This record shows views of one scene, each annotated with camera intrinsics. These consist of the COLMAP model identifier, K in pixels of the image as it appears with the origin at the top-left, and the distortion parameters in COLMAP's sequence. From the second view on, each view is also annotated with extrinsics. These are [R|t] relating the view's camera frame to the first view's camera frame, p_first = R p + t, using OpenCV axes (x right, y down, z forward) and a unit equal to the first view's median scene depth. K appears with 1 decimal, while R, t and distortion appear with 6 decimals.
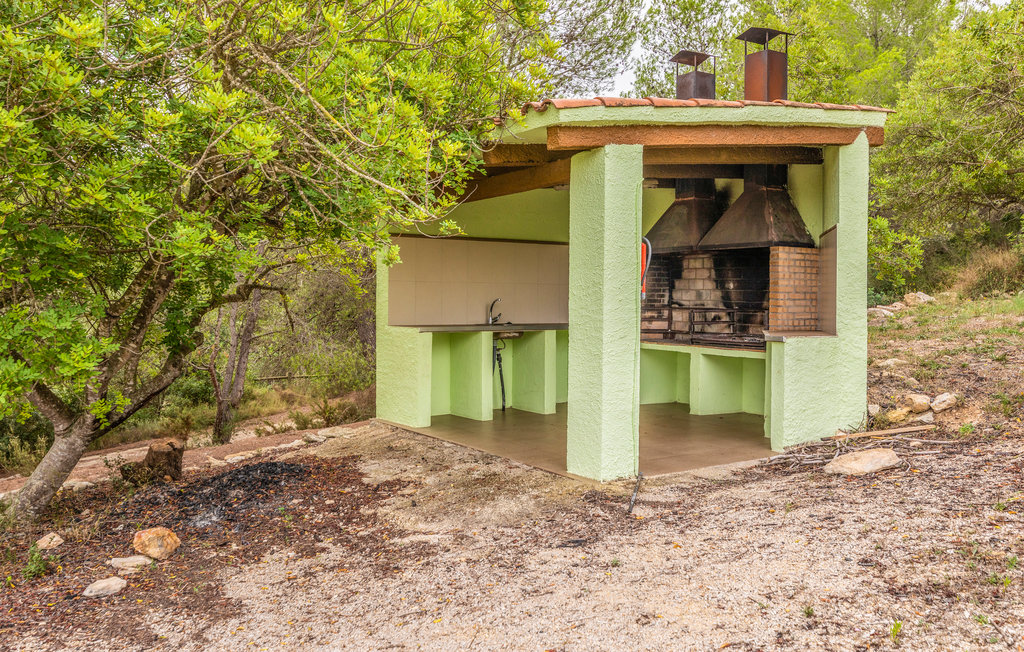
lens RADIAL K [[912.8, 0, 511.8], [0, 912.8, 324.3], [0, 0, 1]] dist [-0.000541, 0.000357]
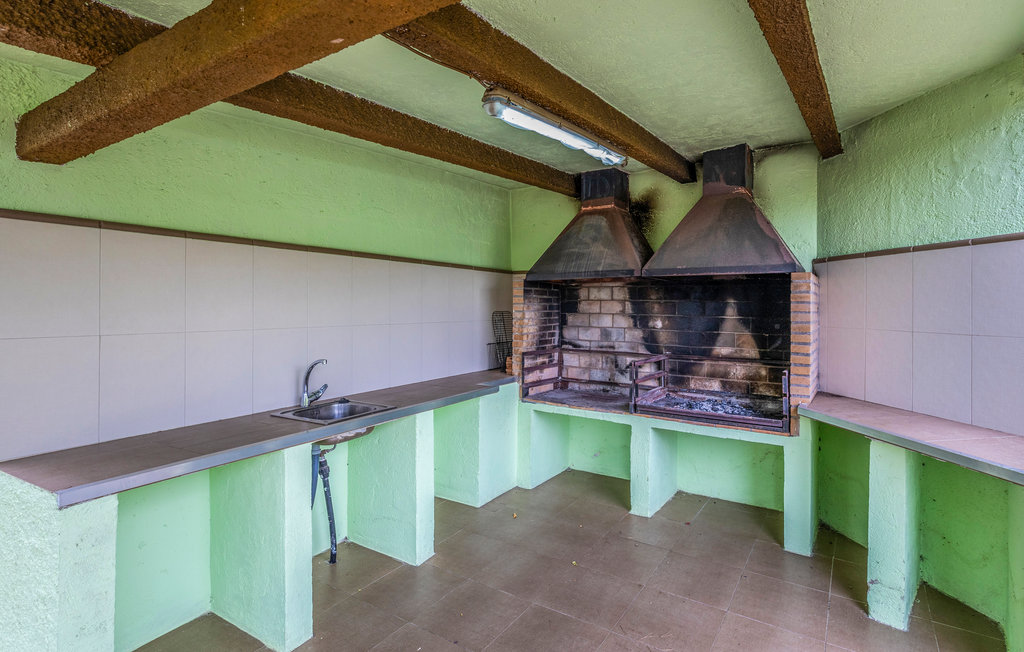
lens RADIAL K [[517.5, 0, 570.6], [0, 517.5, 312.3], [0, 0, 1]] dist [-0.003023, 0.000410]
pose [[0.899833, -0.007398, 0.436173, -0.014537], [0.015381, 0.999773, -0.014775, -0.045558], [-0.435964, 0.020004, 0.899742, 0.626892]]
